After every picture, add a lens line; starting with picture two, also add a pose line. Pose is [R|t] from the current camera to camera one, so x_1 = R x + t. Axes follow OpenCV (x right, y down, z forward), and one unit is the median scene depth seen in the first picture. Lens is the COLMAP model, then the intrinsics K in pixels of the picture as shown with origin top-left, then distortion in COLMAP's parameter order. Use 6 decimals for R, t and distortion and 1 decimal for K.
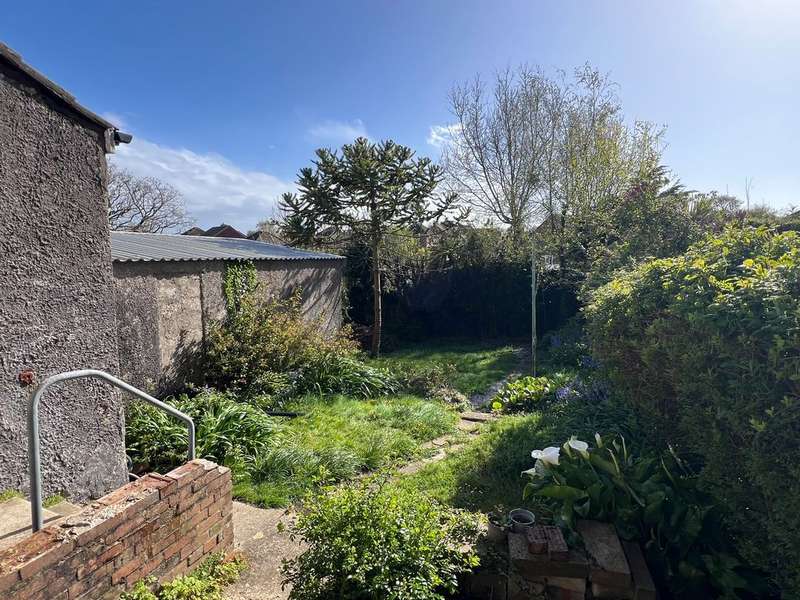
lens RADIAL K [[411.3, 0, 400.0], [0, 411.3, 300.0], [0, 0, 1]] dist [-0.013865, -0.000080]
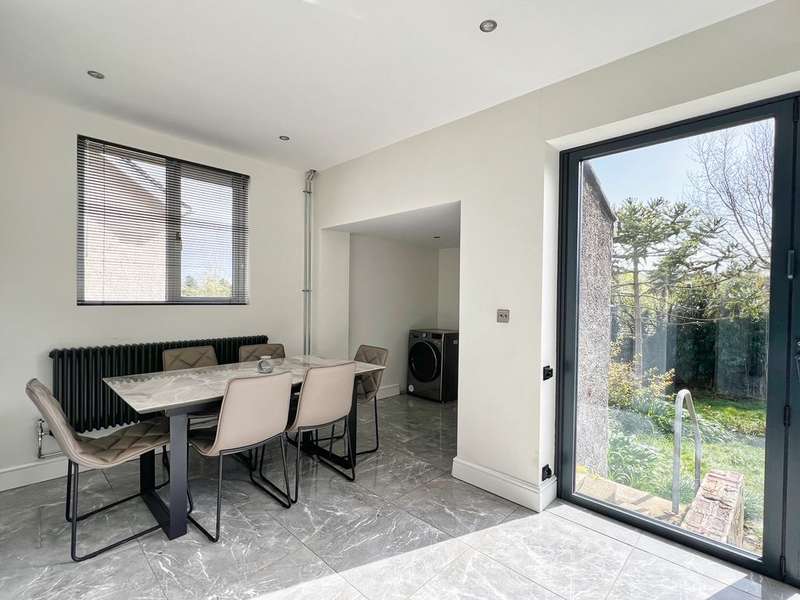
lens RADIAL K [[380.6, 0, 400.0], [0, 380.6, 300.0], [0, 0, 1]] dist [-0.002845, 0.000039]
pose [[0.910441, 0.008681, -0.413547, -0.267425], [-0.053453, 0.993866, -0.096818, 0.009440], [0.410170, 0.110253, 0.905321, -0.159077]]
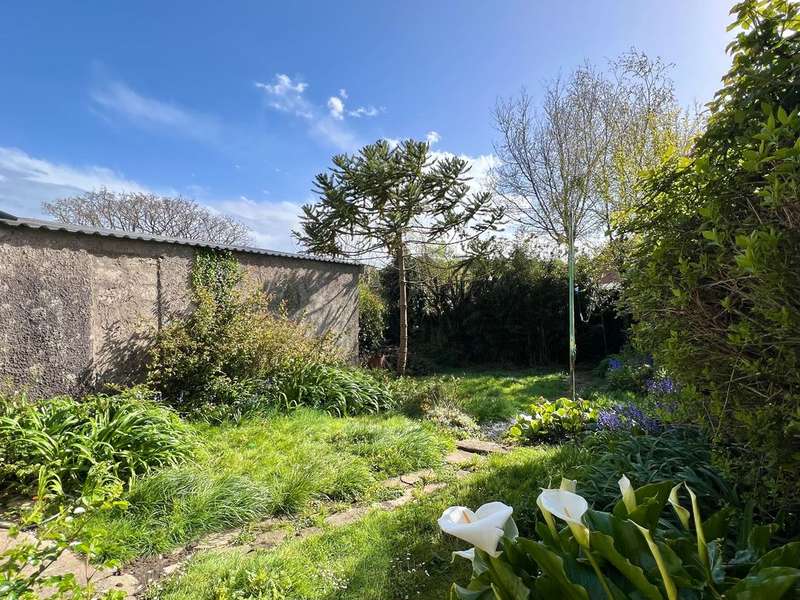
lens RADIAL K [[396.5, 0, 400.0], [0, 396.5, 300.0], [0, 0, 1]] dist [0.002081, 0.000223]
pose [[0.987090, 0.003301, -0.160132, 0.100815], [-0.017770, 0.995872, -0.089009, 0.058754], [0.159177, 0.090706, 0.983074, 0.173487]]
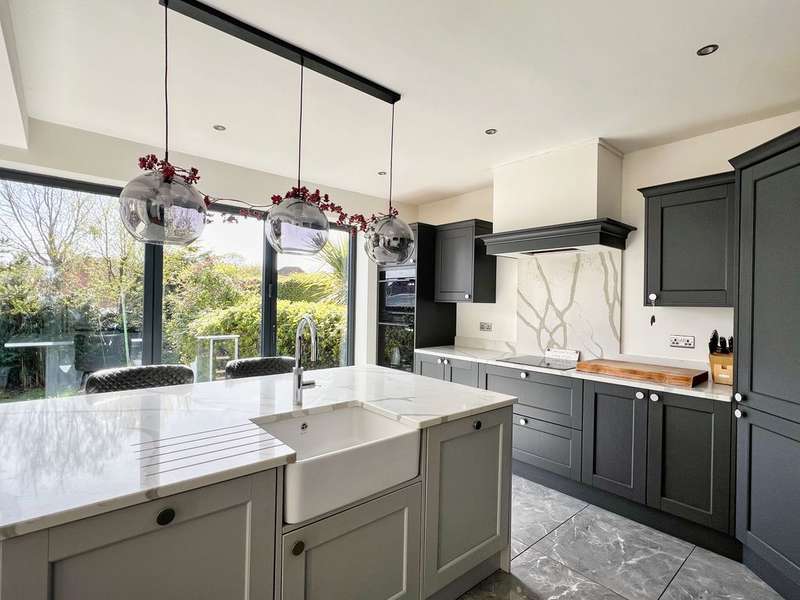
lens RADIAL K [[400.2, 0, 400.0], [0, 400.2, 300.0], [0, 0, 1]] dist [-0.001559, 0.000404]
pose [[0.492891, 0.002088, 0.870089, -0.274895], [0.084076, 0.995203, -0.050015, 0.017347], [-0.866020, 0.097806, 0.490351, -0.314836]]
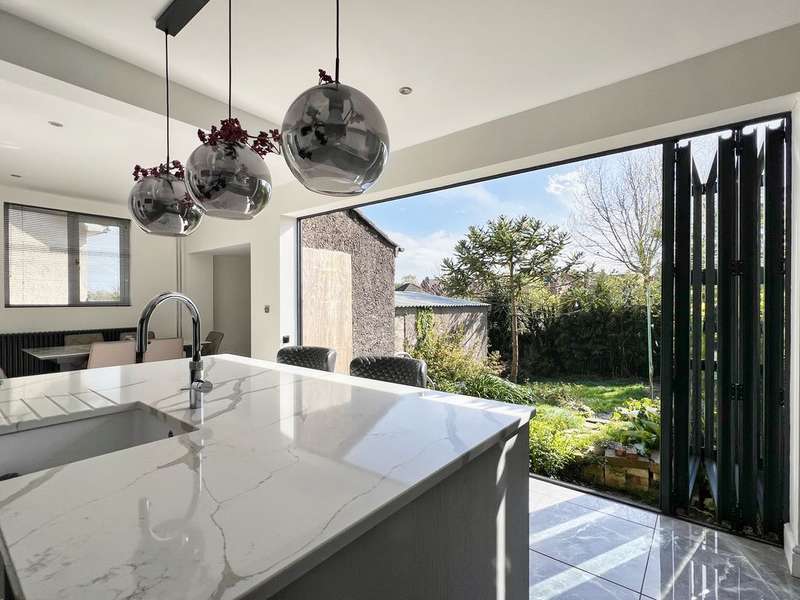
lens RADIAL K [[384.5, 0, 400.0], [0, 384.5, 300.0], [0, 0, 1]] dist [-0.000286, 0.000633]
pose [[0.948021, -0.009802, -0.318055, -0.017155], [-0.026436, 0.993644, -0.109422, 0.027065], [0.317106, 0.112143, 0.941737, -0.281422]]
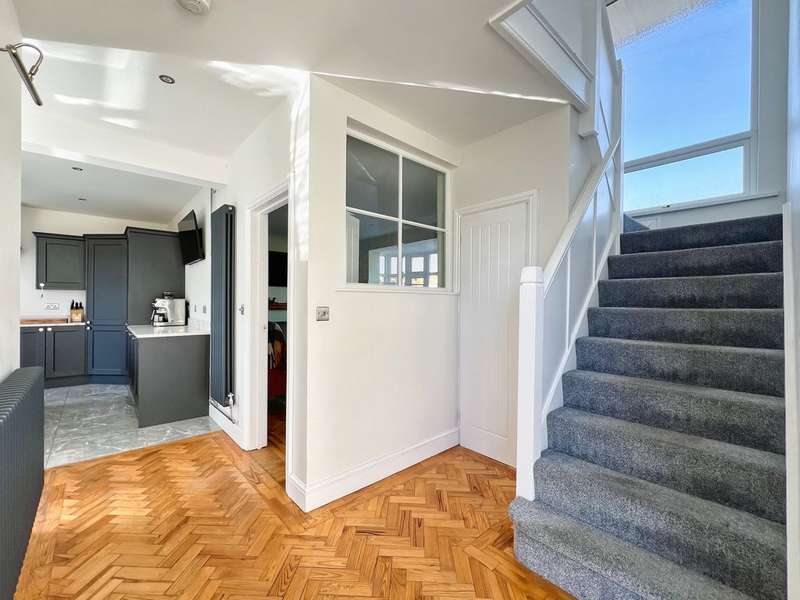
lens RADIAL K [[340.9, 0, 400.0], [0, 340.9, 300.0], [0, 0, 1]] dist [0.000828, 0.000209]
pose [[-0.879138, -0.018799, 0.476196, -0.648248], [0.033716, 0.994264, 0.101497, 0.004744], [-0.475373, 0.105285, -0.873462, -0.141384]]
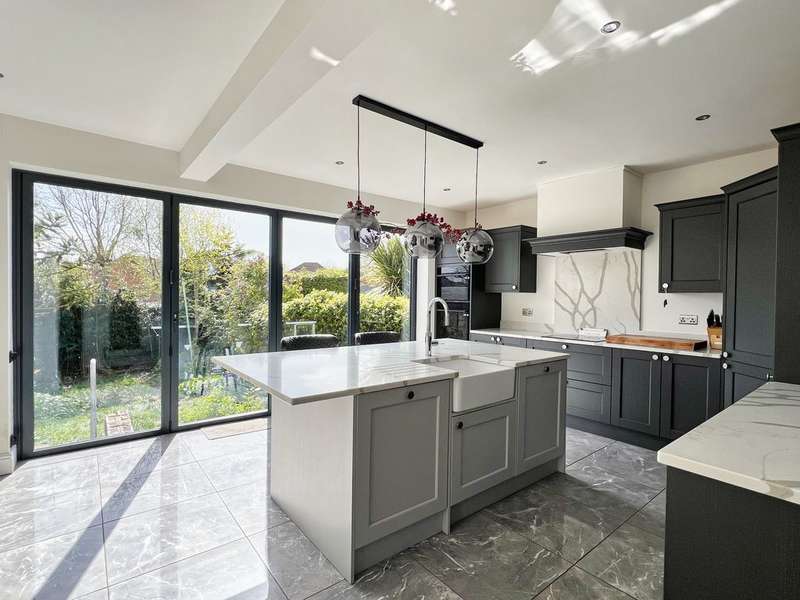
lens RADIAL K [[397.2, 0, 400.0], [0, 397.2, 300.0], [0, 0, 1]] dist [-0.000042, -0.000624]
pose [[0.518871, -0.011752, 0.854772, -0.390698], [0.087280, 0.995408, -0.039296, 0.022126], [-0.850385, 0.094994, 0.517514, -0.310842]]
